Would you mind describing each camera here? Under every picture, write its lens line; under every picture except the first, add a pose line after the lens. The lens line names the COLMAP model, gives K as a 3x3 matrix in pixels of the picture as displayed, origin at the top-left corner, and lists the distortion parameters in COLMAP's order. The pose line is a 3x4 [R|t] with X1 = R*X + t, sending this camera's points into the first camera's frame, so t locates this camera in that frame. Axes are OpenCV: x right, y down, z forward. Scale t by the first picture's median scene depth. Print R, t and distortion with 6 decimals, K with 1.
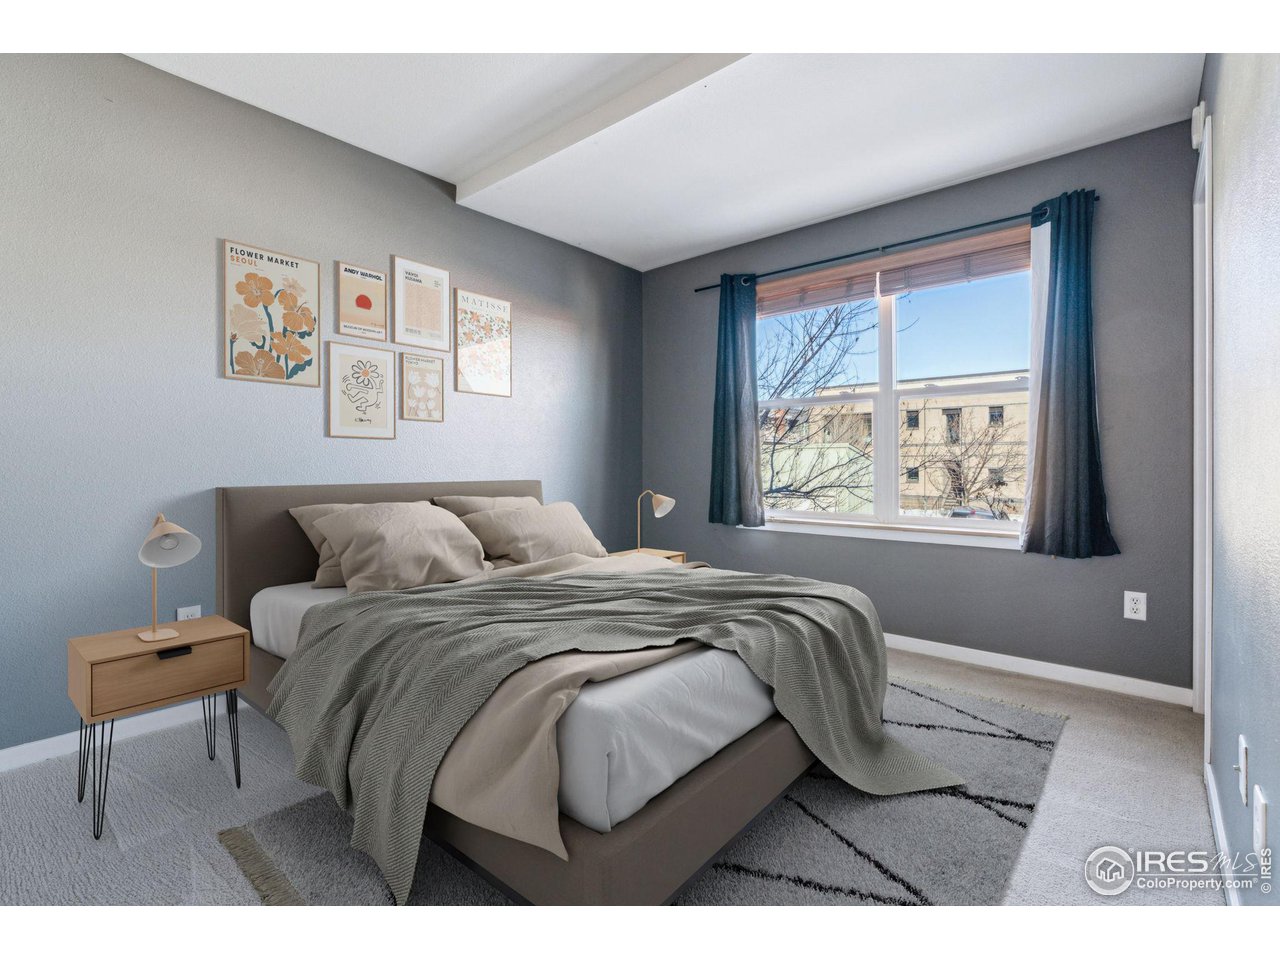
lens RADIAL K [[592.1, 0, 644.3], [0, 592.1, 464.9], [0, 0, 1]] dist [-0.001361, -0.000333]
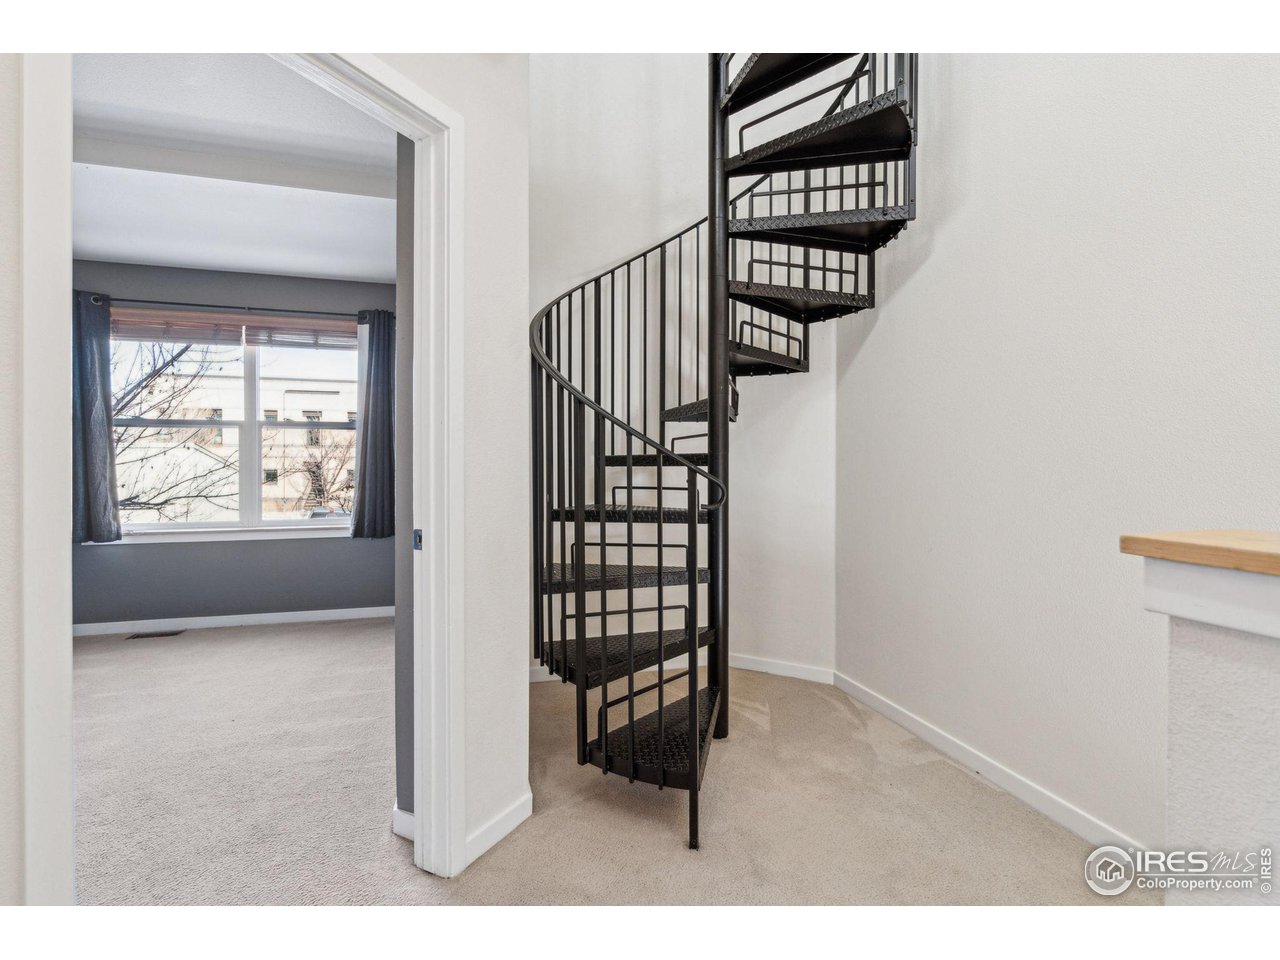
lens RADIAL K [[592.1, 0, 644.3], [0, 592.1, 464.9], [0, 0, 1]] dist [-0.001361, -0.000333]
pose [[0.549528, 0.000210, 0.835475, -0.158347], [-0.001100, 0.999999, 0.000473, -0.030329], [-0.835475, -0.001179, 0.549528, -0.338222]]
